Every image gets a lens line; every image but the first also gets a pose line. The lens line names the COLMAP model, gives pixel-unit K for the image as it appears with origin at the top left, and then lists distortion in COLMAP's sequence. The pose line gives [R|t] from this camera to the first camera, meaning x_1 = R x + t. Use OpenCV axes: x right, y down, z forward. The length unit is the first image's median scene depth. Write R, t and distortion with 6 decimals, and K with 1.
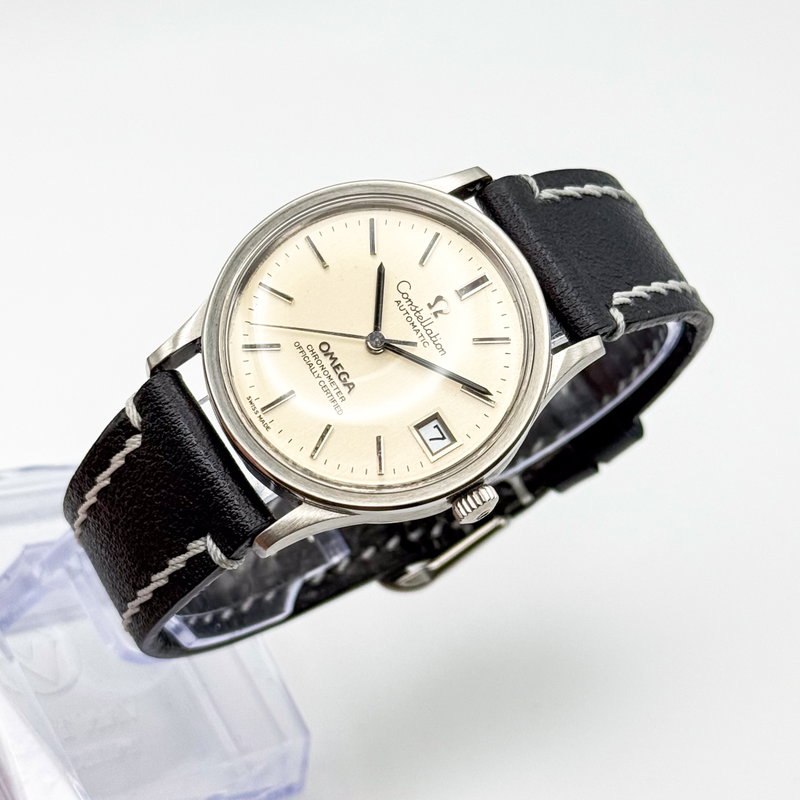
lens RADIAL K [[2131.2, 0, 399.9], [0, 2131.2, 399.7], [0, 0, 1]] dist [-0.109406, 0.000000]
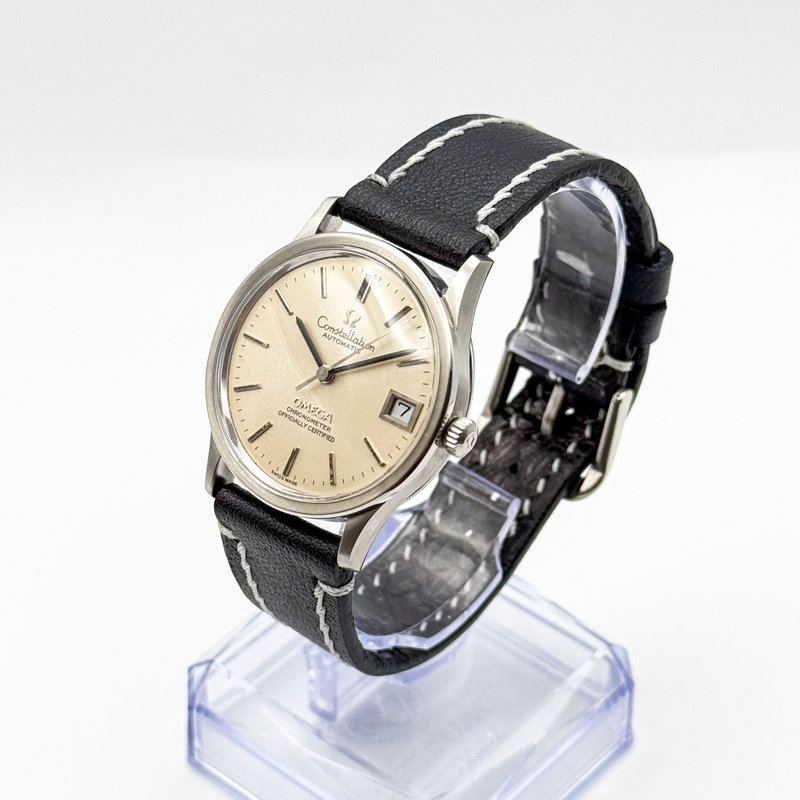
lens RADIAL K [[2131.2, 0, 397.9], [0, 2131.2, 395.4], [0, 0, 1]] dist [-0.109406, 0.000000]
pose [[0.748752, -0.577890, -0.324674, 0.396140], [0.578953, 0.808674, -0.104205, 0.129350], [0.322775, -0.109948, 0.940068, -0.122321]]
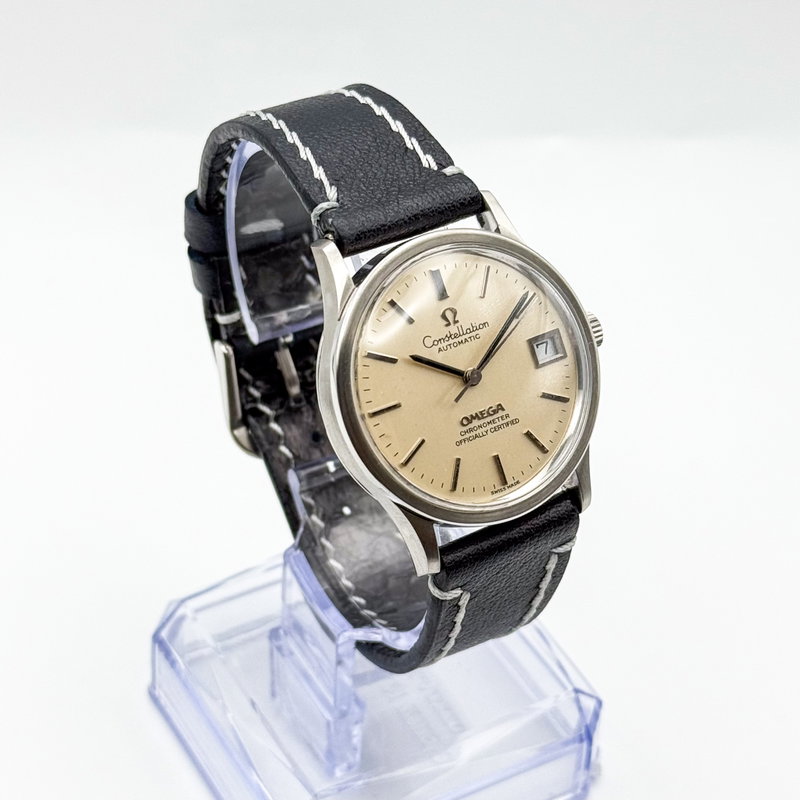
lens RADIAL K [[2131.2, 0, 400.2], [0, 2131.2, 401.2], [0, 0, 1]] dist [-0.109406, 0.000000]
pose [[0.186859, -0.971549, 0.145522, -0.196804], [0.727454, 0.236395, 0.644150, -0.787133], [-0.660223, -0.014505, 0.750929, 0.144245]]
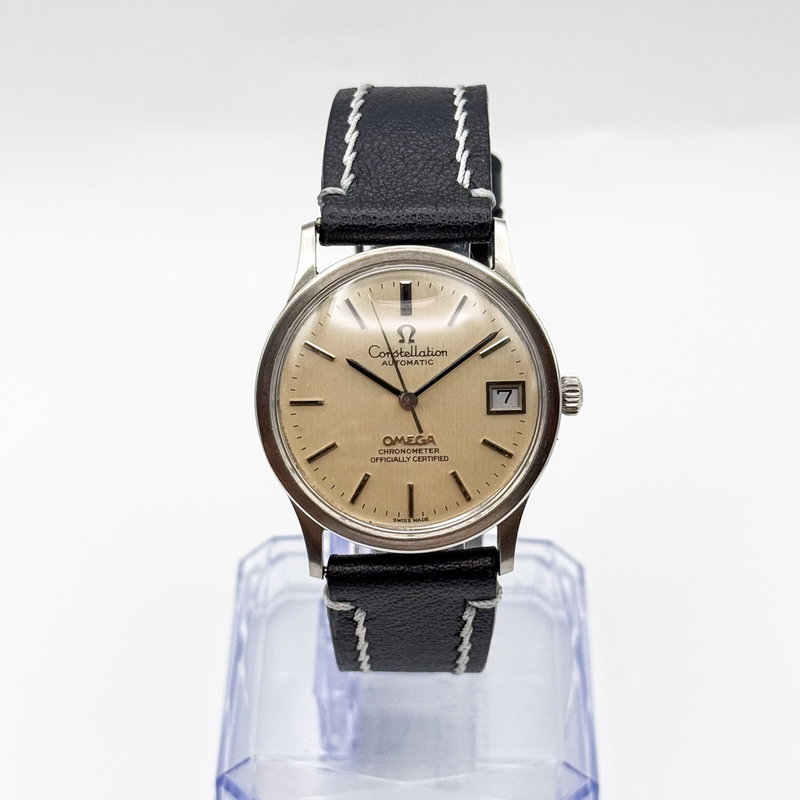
lens RADIAL K [[2131.2, 0, 398.0], [0, 2131.2, 398.5], [0, 0, 1]] dist [-0.109406, 0.000000]
pose [[0.507889, -0.861097, -0.023679, 0.013295], [0.821775, 0.476086, 0.313093, -0.377895], [-0.258331, -0.178475, 0.949427, -0.073166]]
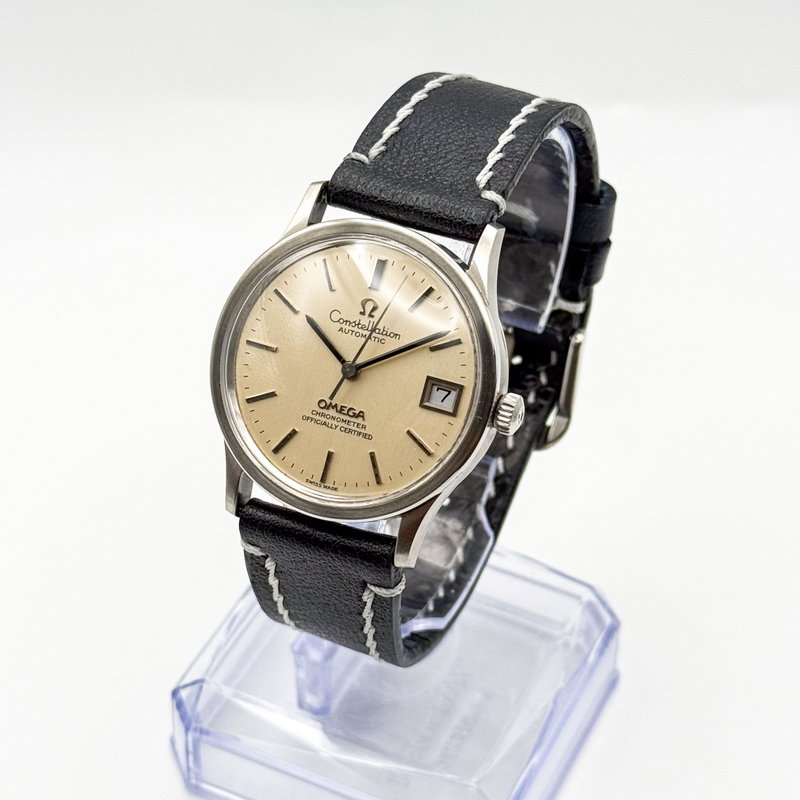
lens RADIAL K [[2131.2, 0, 403.7], [0, 2131.2, 404.5], [0, 0, 1]] dist [-0.109406, 0.000000]
pose [[0.704629, -0.680244, -0.201908, 0.223258], [0.703204, 0.707484, 0.070505, -0.073179], [0.094886, -0.191662, 0.976864, -0.119922]]
